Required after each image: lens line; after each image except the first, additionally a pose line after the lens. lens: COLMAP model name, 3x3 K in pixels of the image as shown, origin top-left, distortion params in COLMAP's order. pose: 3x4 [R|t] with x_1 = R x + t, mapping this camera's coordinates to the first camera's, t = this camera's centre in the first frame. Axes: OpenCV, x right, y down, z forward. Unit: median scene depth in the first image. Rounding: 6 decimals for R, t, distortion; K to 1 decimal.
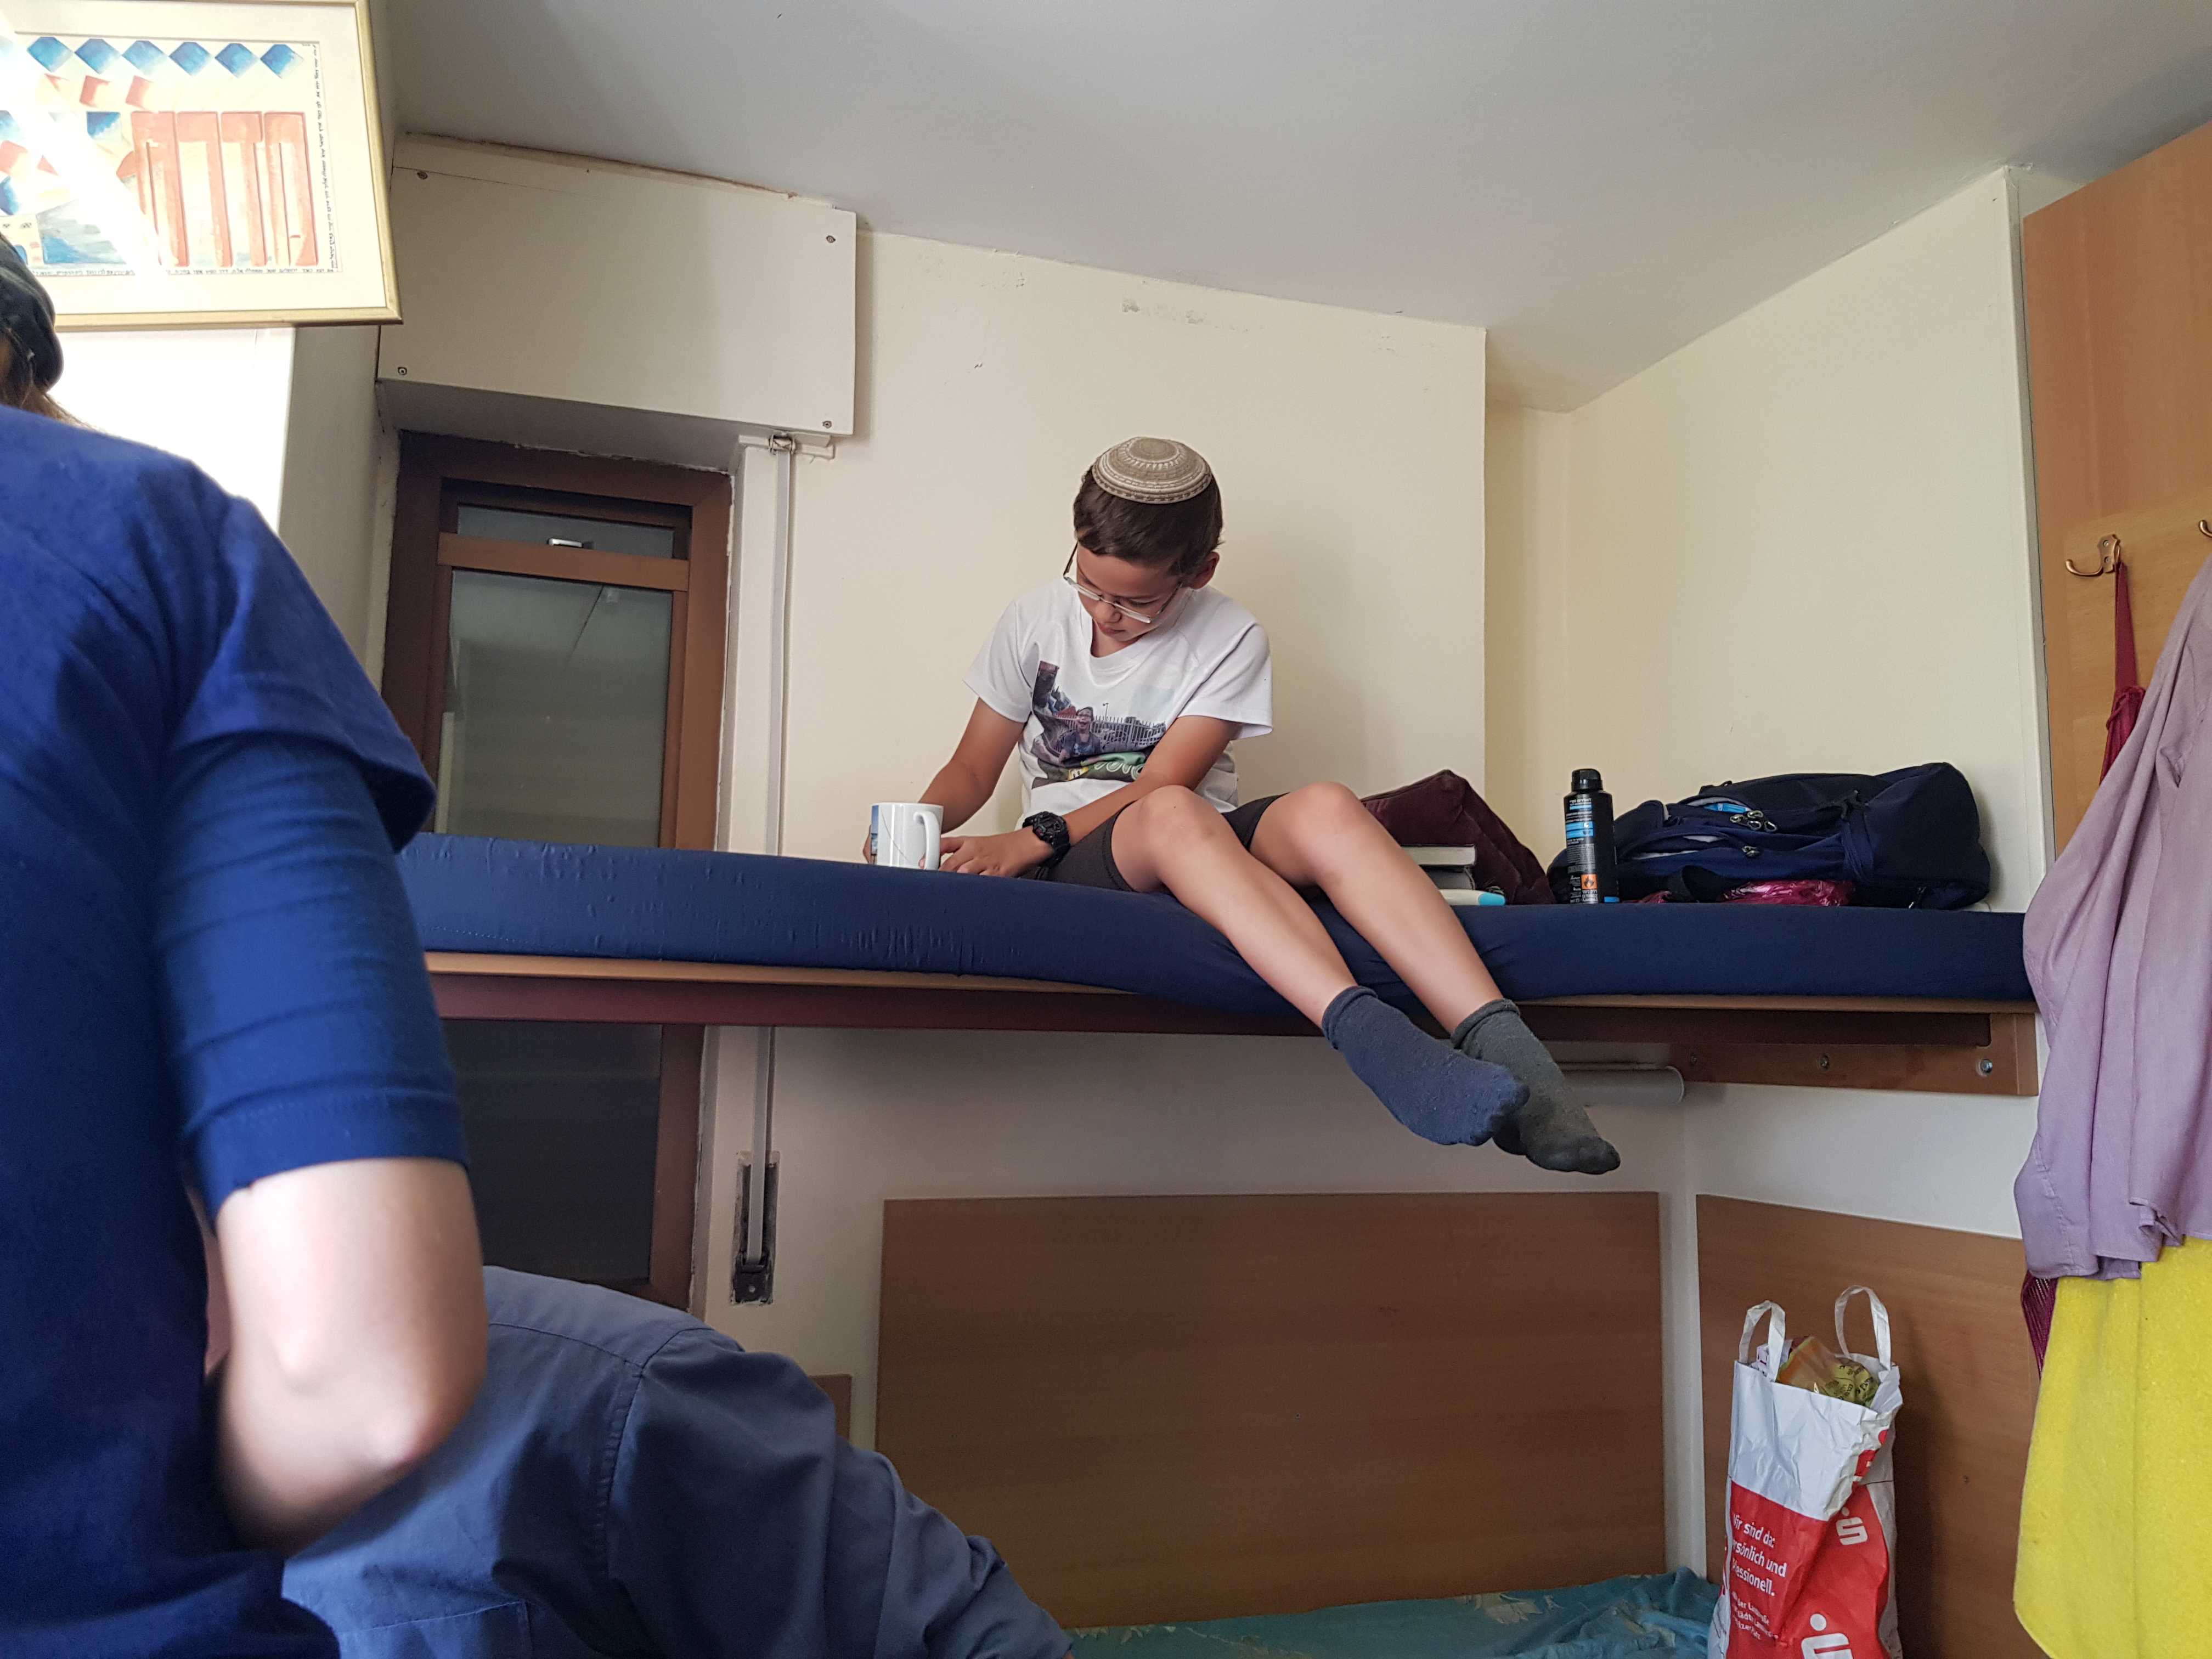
lens RADIAL K [[1716.3, 0, 1092.9], [0, 1716.3, 816.0], [0, 0, 1]] dist [0.047046, -0.061440]
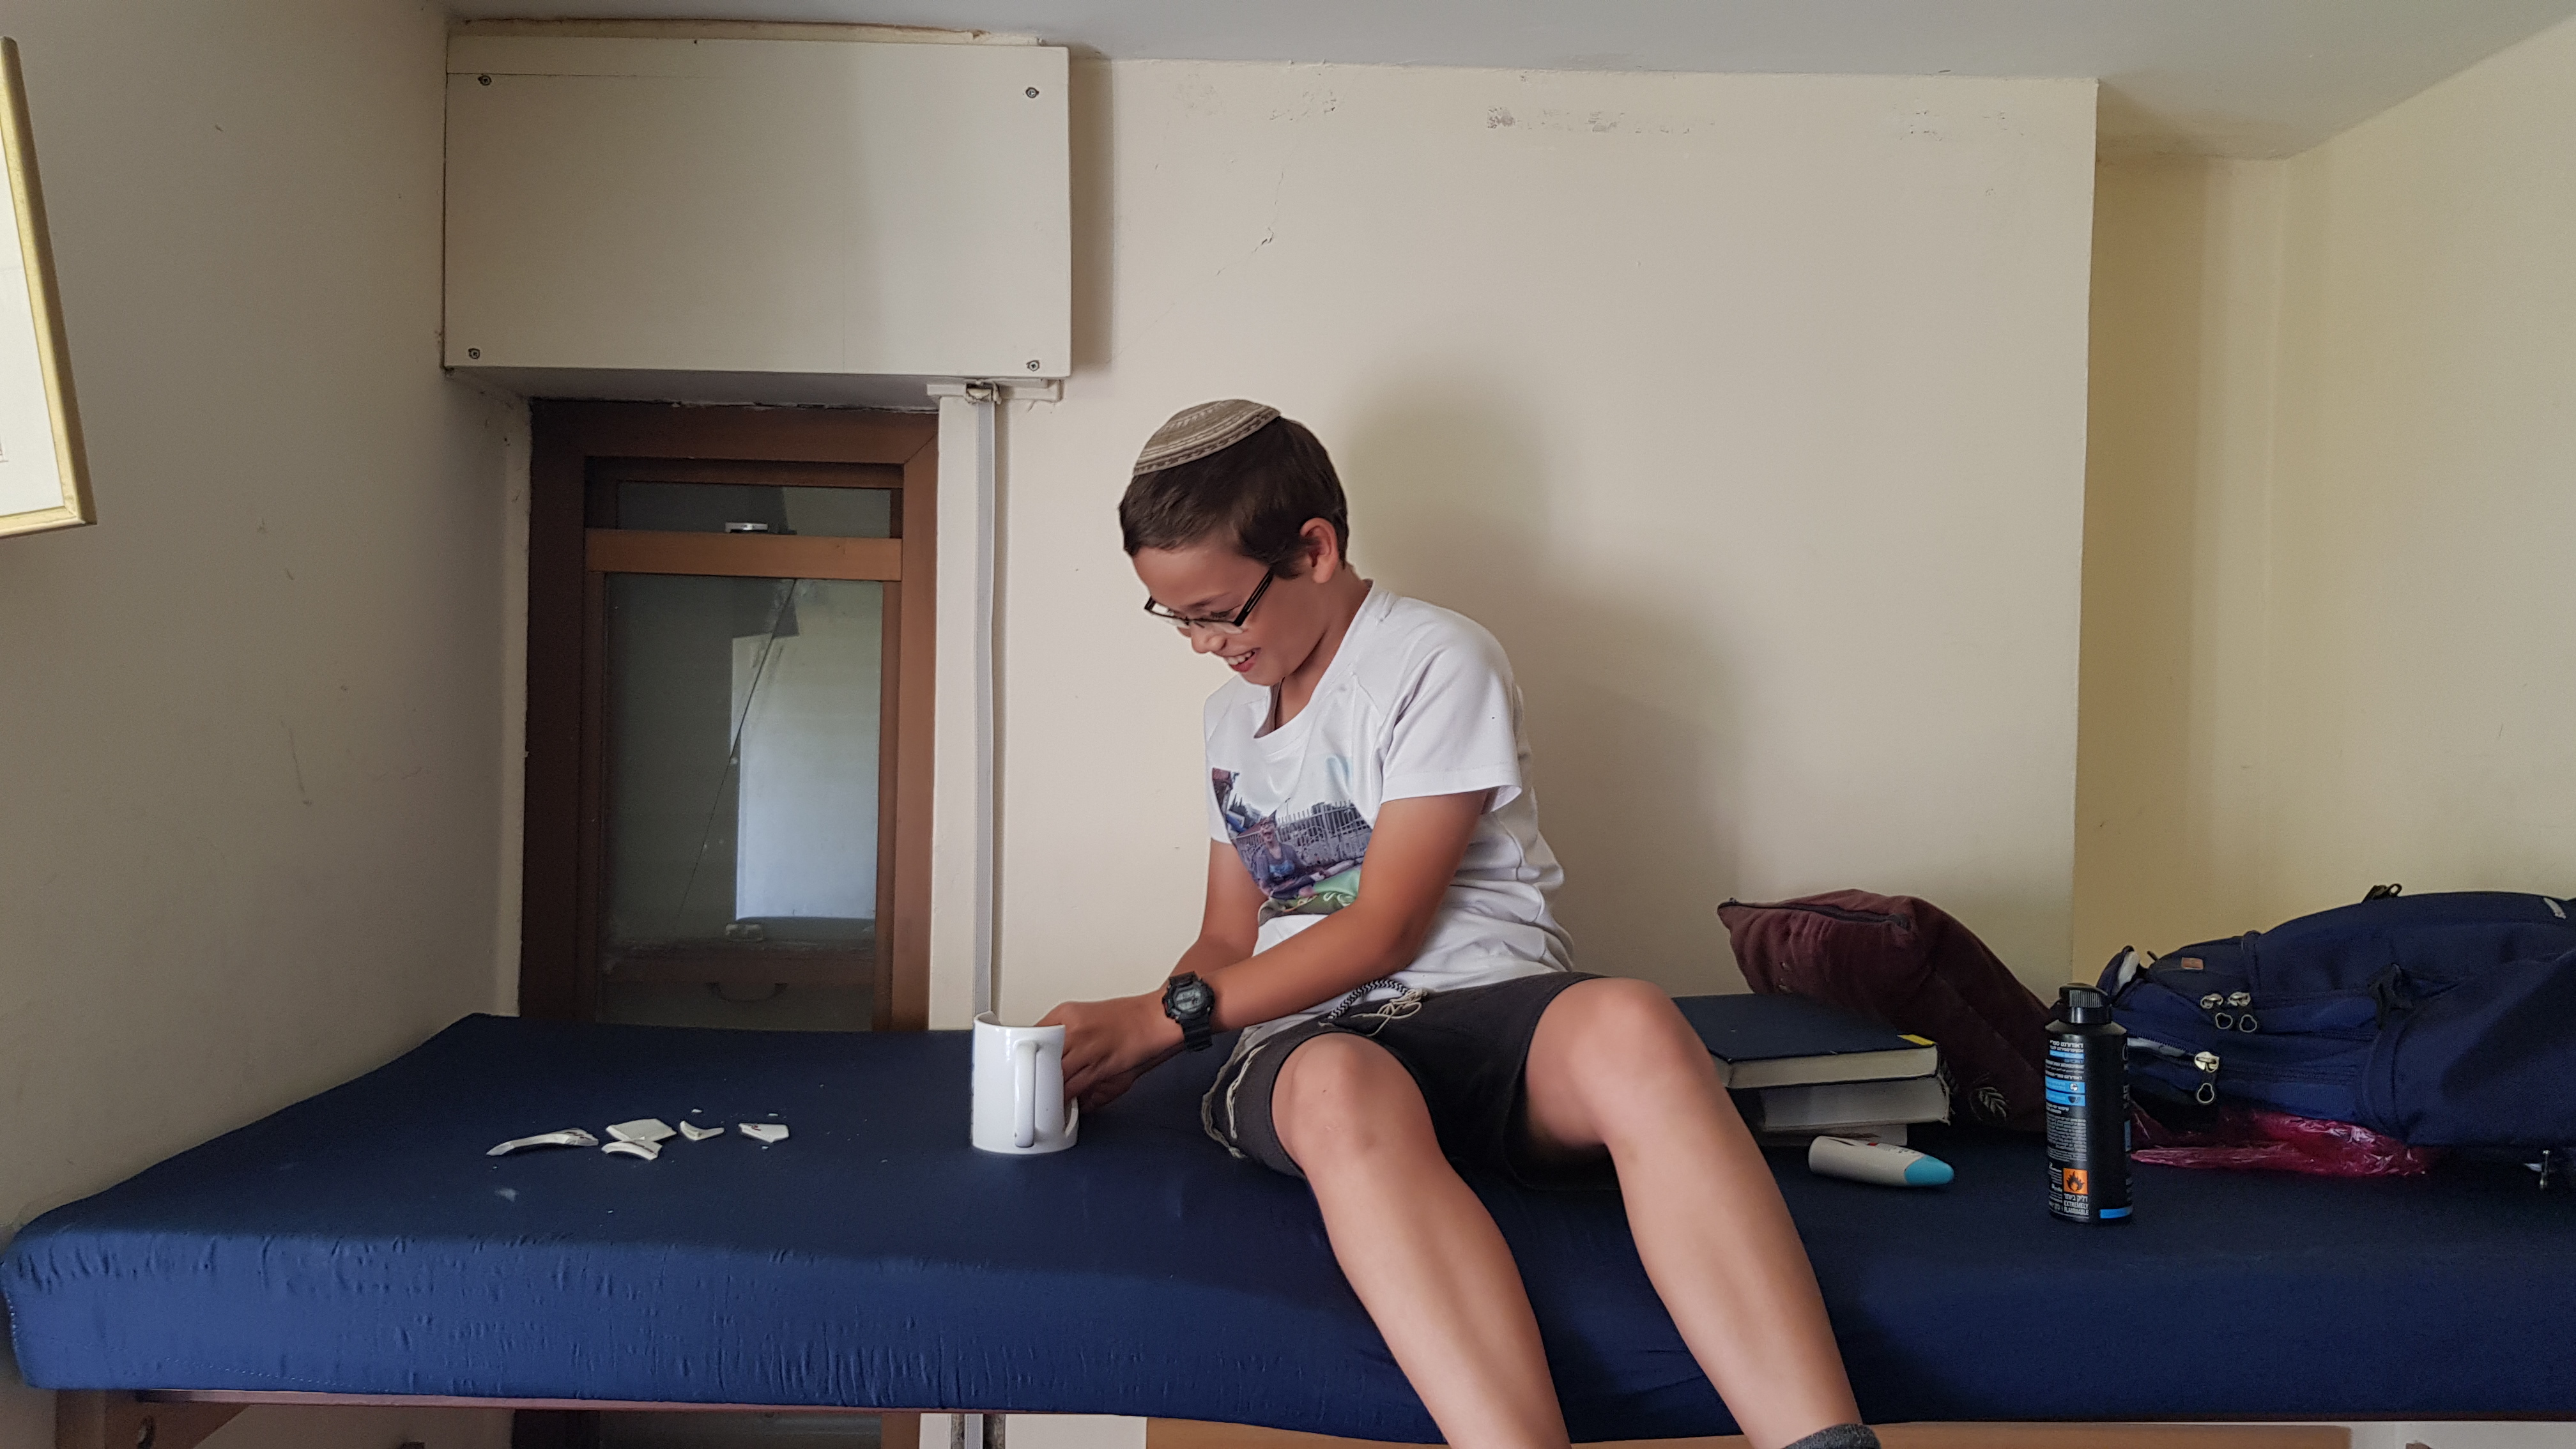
lens RADIAL K [[1971.9, 0, 1307.3], [0, 1971.9, 707.2], [0, 0, 1]] dist [0.046081, -0.014738]
pose [[0.955824, 0.001820, -0.293933, 0.196916], [0.037635, 0.990992, 0.128522, -0.189442], [0.291520, -0.133907, 0.947146, 0.239203]]
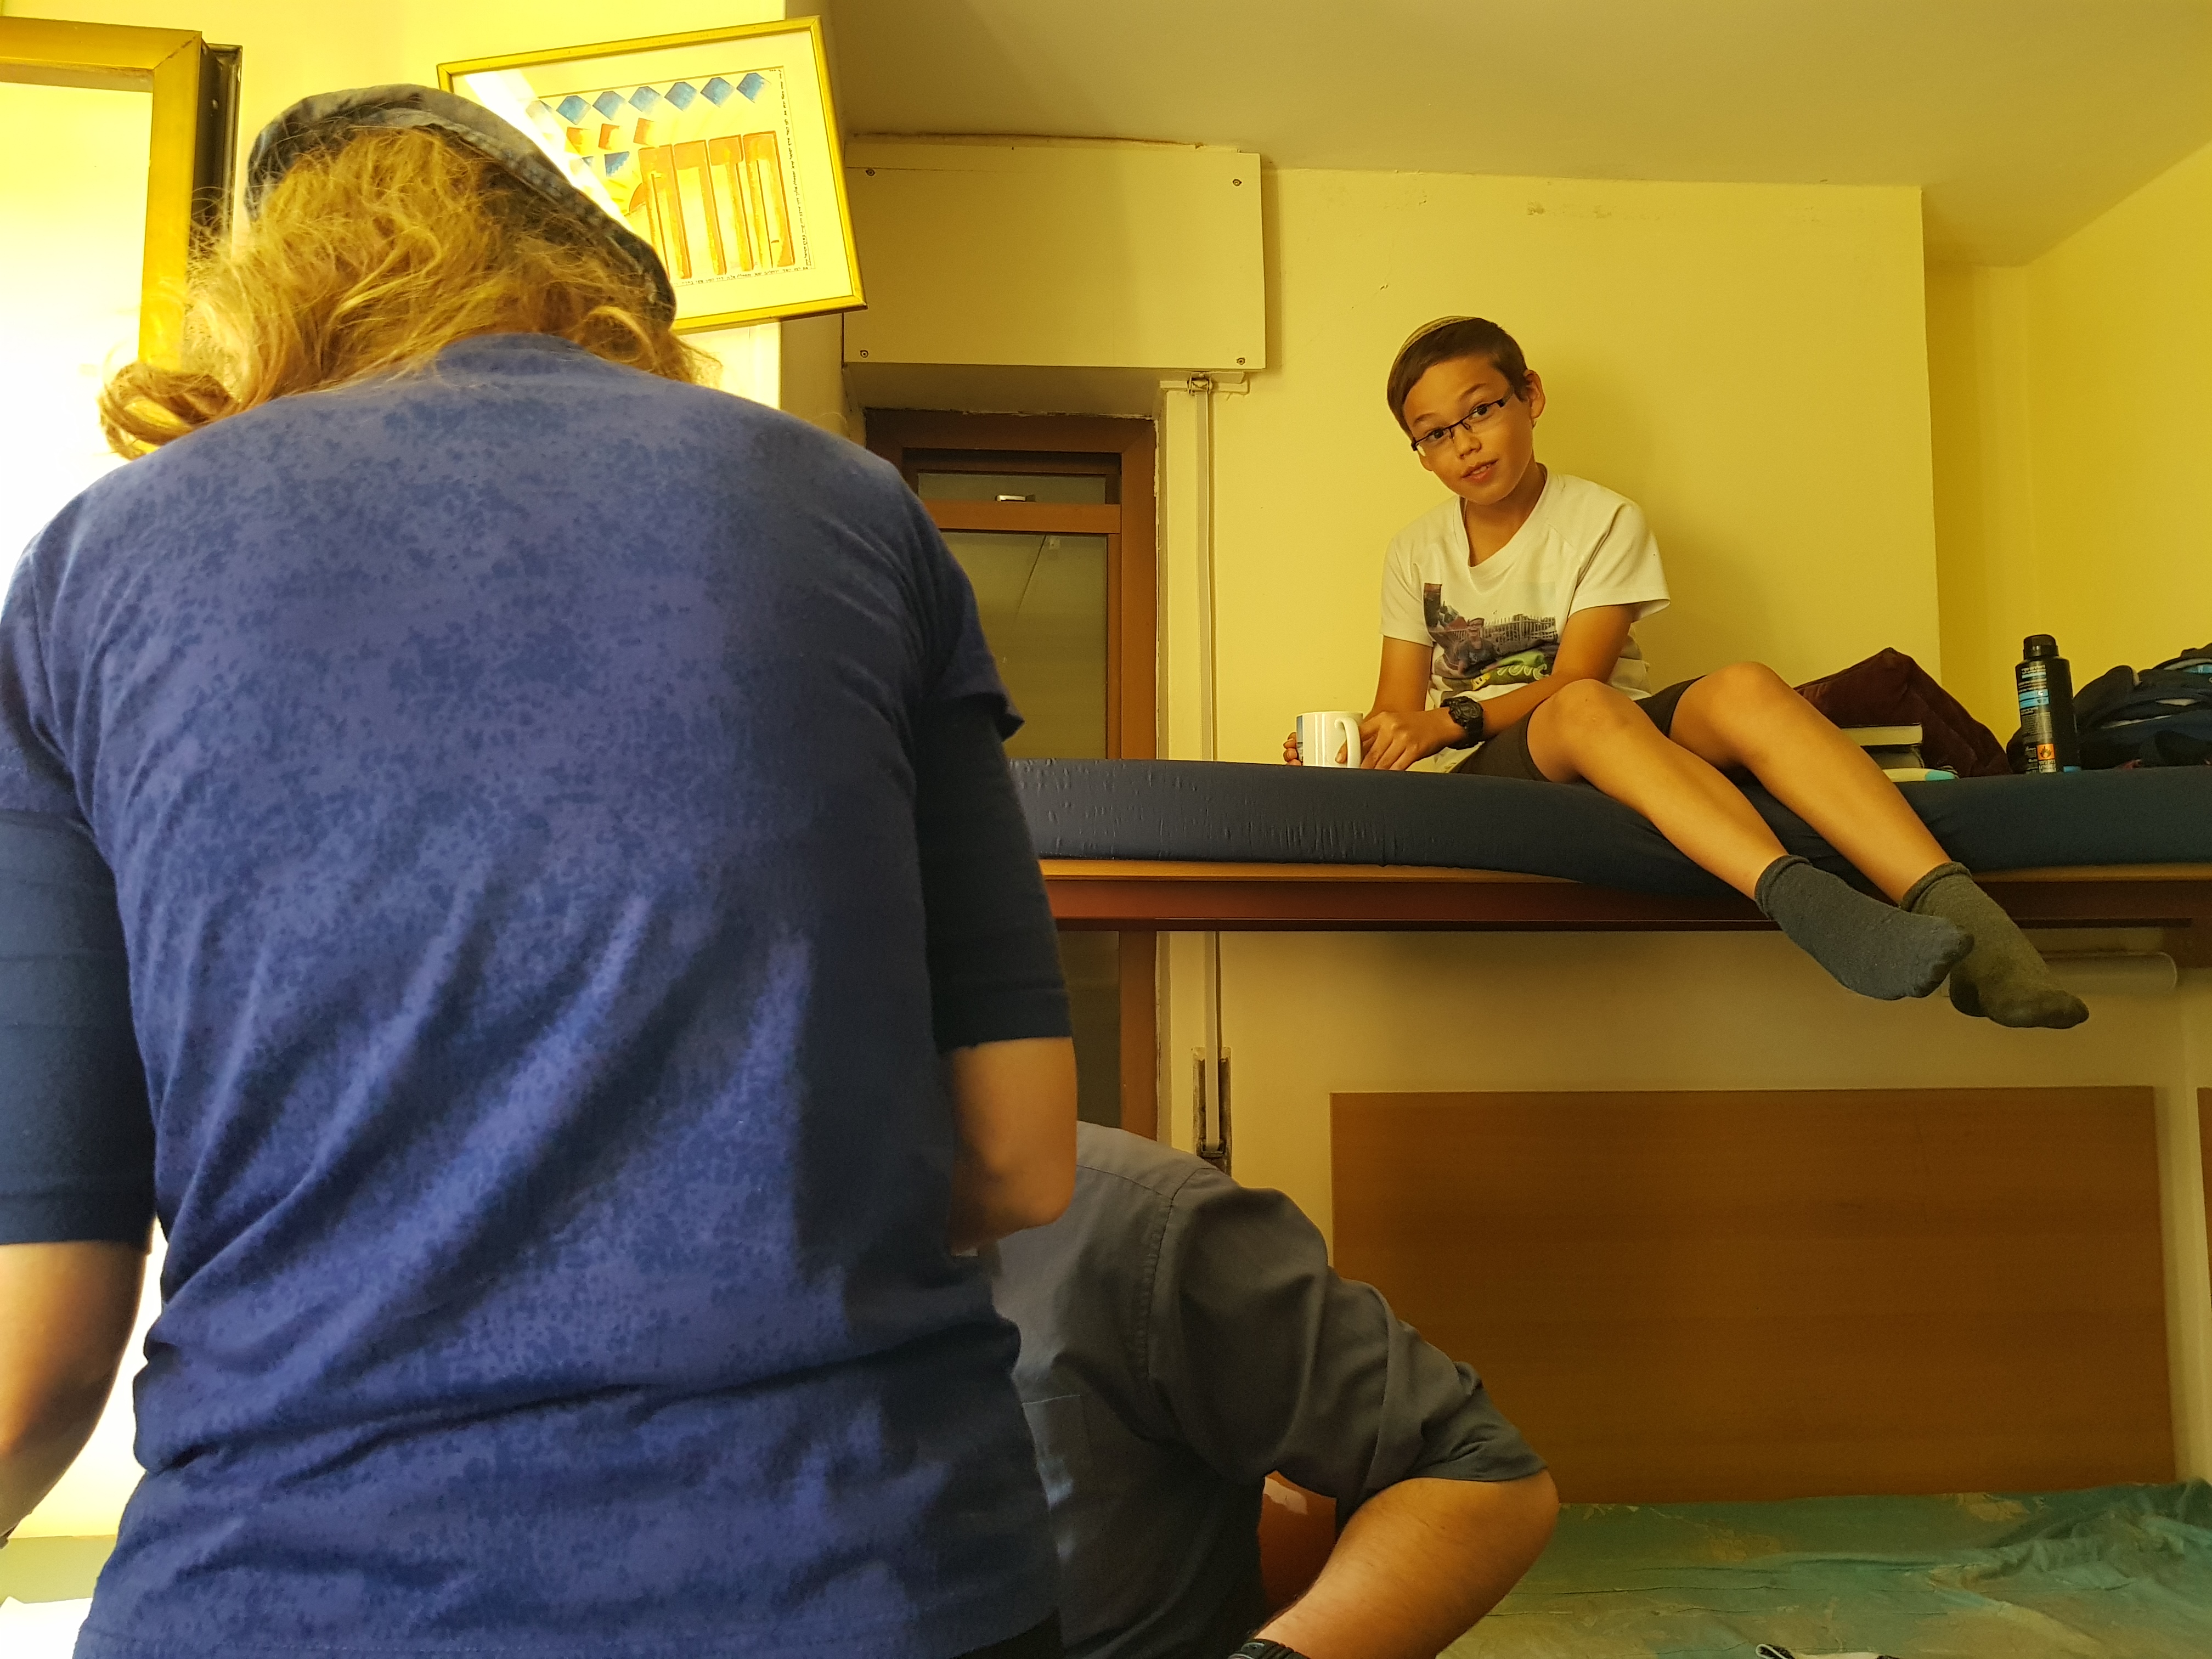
lens RADIAL K [[1716.3, 0, 1132.8], [0, 1716.3, 813.2], [0, 0, 1]] dist [0.047046, -0.061440]
pose [[0.972053, -0.044556, -0.230496, 0.011359], [0.052043, 0.998293, 0.026502, 0.016991], [0.228921, -0.037757, 0.972712, -0.048349]]
